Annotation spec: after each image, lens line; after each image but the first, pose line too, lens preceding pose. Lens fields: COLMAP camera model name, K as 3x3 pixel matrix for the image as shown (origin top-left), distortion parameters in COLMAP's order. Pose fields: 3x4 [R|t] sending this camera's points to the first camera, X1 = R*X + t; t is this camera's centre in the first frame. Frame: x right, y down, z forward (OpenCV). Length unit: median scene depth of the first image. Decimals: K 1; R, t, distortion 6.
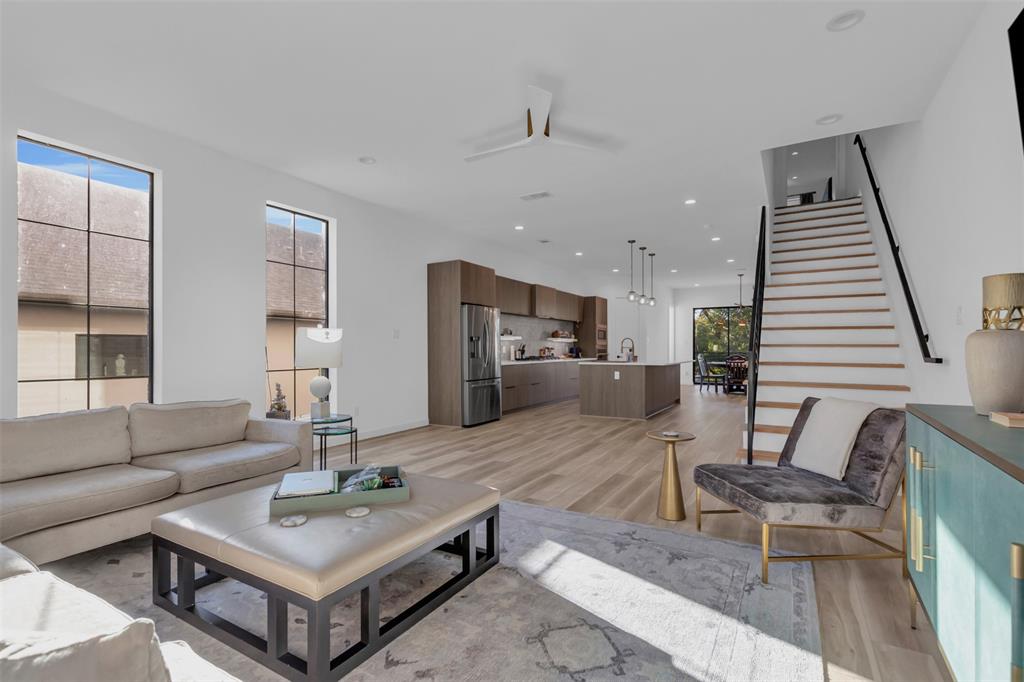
lens RADIAL K [[471.0, 0, 513.3], [0, 471.0, 349.0], [0, 0, 1]] dist [0.002666, -0.001067]
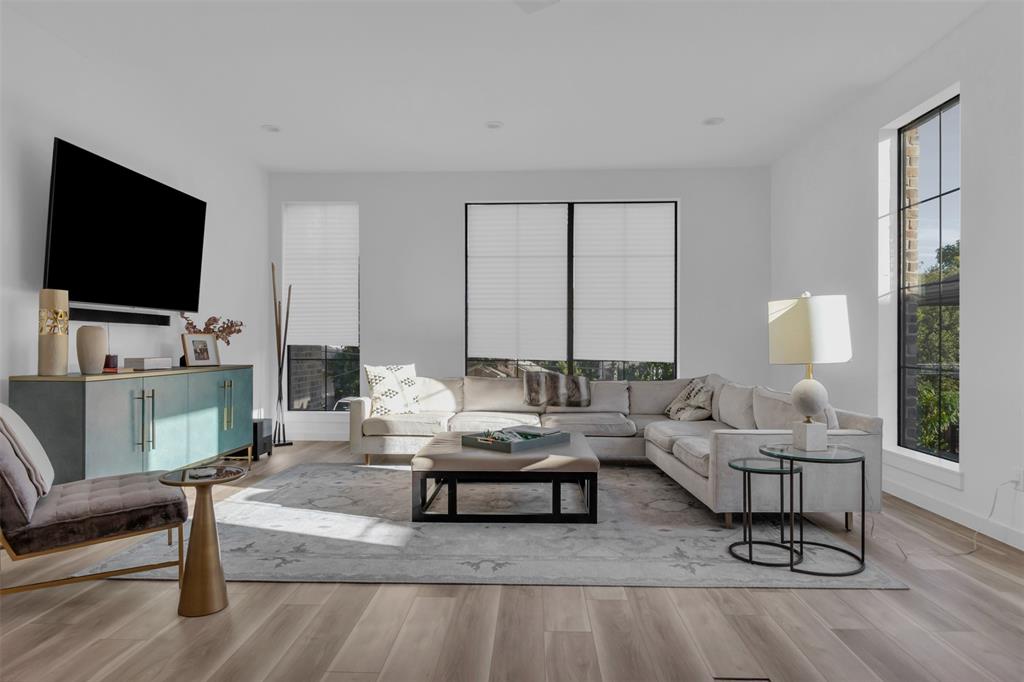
lens RADIAL K [[609.4, 0, 510.6], [0, 609.4, 344.6], [0, 0, 1]] dist [-0.008350, 0.001119]
pose [[-0.882265, 0.002397, -0.470746, 0.442902], [0.002208, 0.999997, 0.000953, 0.018790], [0.470747, -0.000199, -0.882268, 2.353988]]
